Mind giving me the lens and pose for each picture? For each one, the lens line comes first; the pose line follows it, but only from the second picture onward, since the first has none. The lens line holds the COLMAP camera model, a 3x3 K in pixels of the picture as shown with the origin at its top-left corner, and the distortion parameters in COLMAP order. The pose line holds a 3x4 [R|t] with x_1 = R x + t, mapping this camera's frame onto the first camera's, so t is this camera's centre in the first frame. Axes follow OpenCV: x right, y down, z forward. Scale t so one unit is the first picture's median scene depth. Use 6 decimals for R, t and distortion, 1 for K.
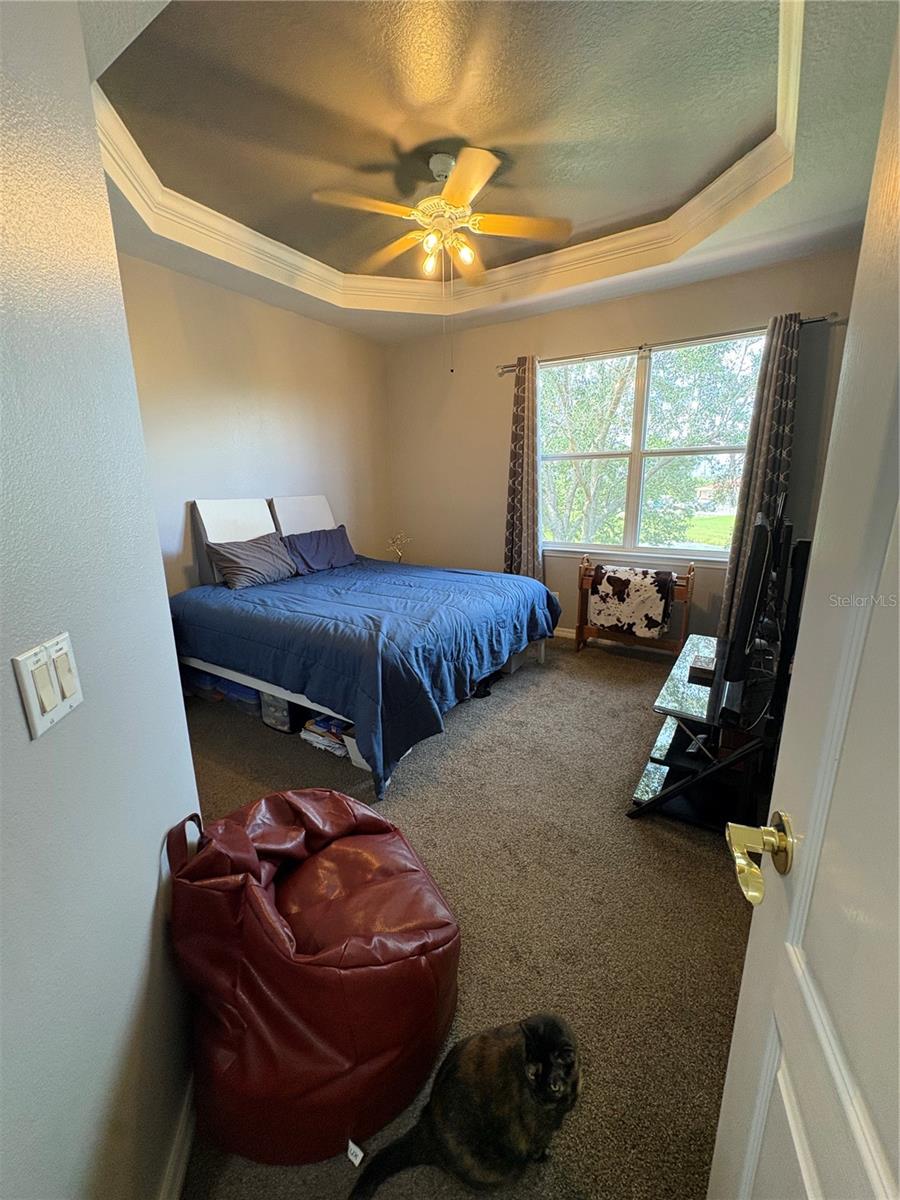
lens RADIAL K [[475.8, 0, 449.1], [0, 475.8, 599.4], [0, 0, 1]] dist [-0.003709, -0.000572]
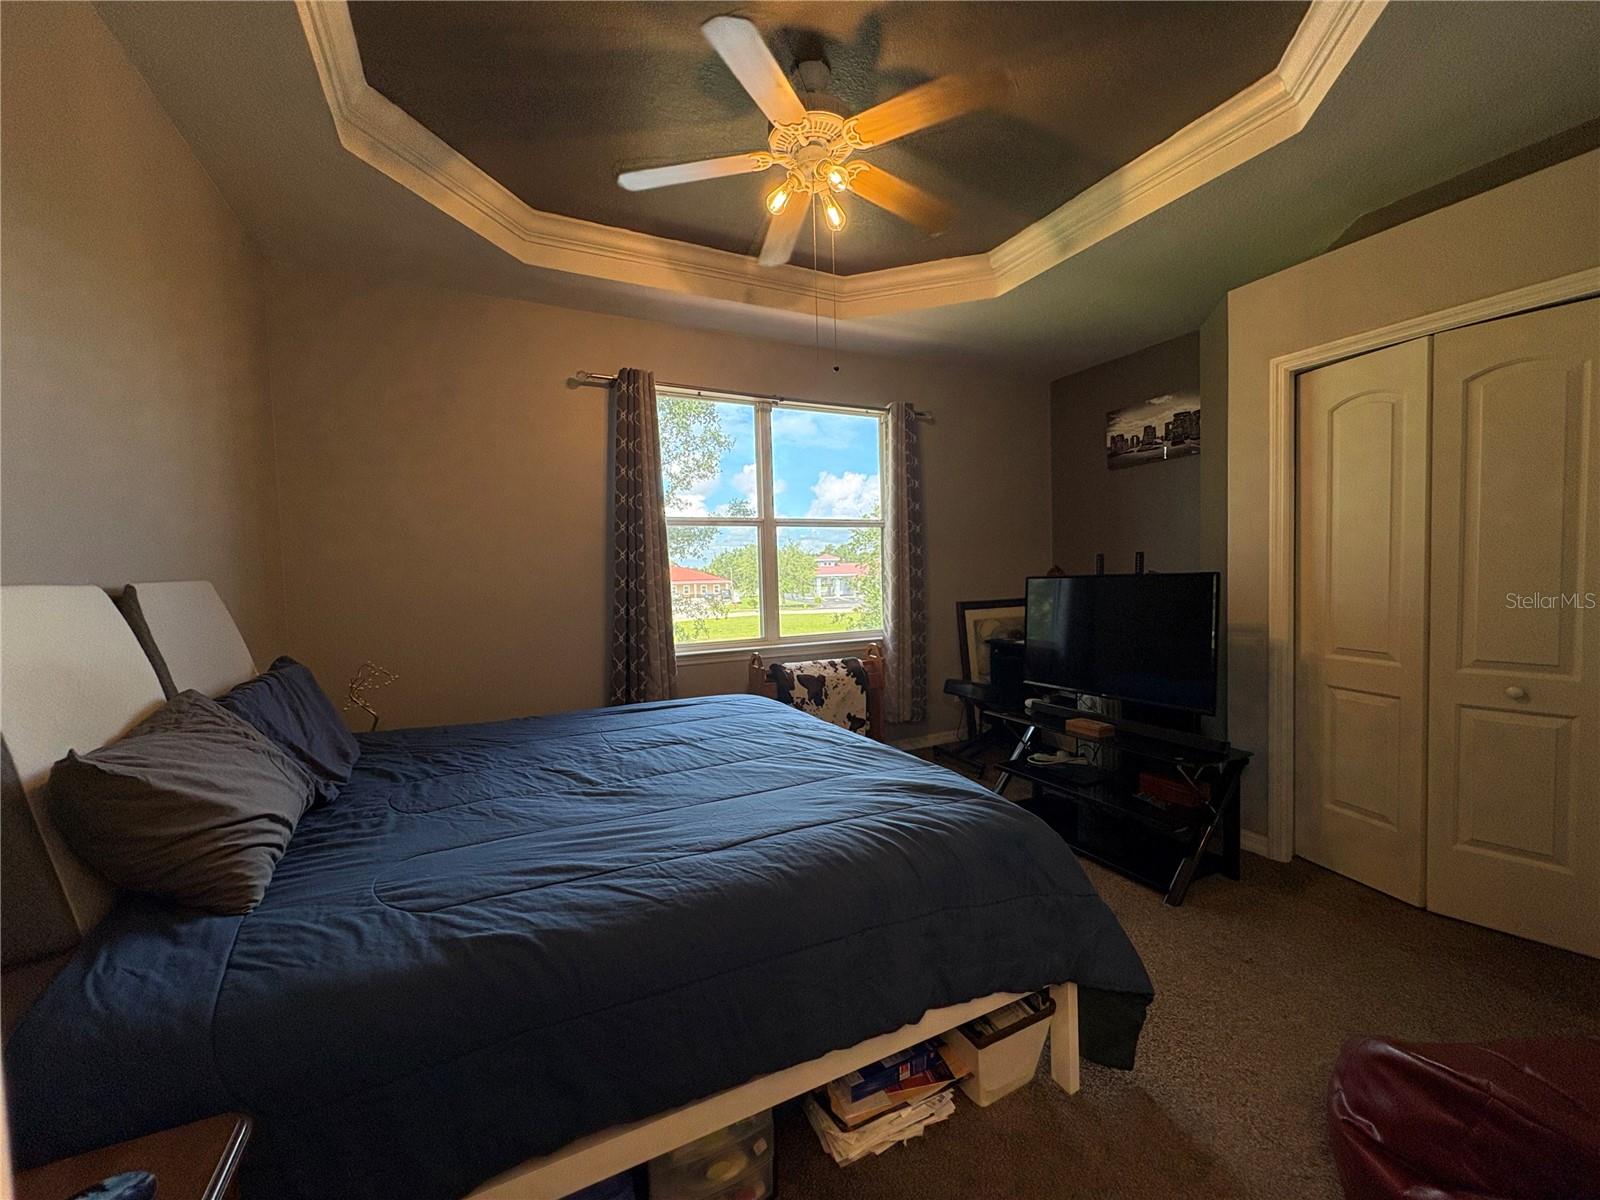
lens RADIAL K [[634.5, 0, 798.9], [0, 634.5, 601.7], [0, 0, 1]] dist [-0.003709, -0.000572]
pose [[0.508050, -0.040710, 0.860365, -0.530110], [0.219466, 0.972032, -0.083602, -0.080132], [-0.832898, 0.231295, 0.502775, 0.474641]]
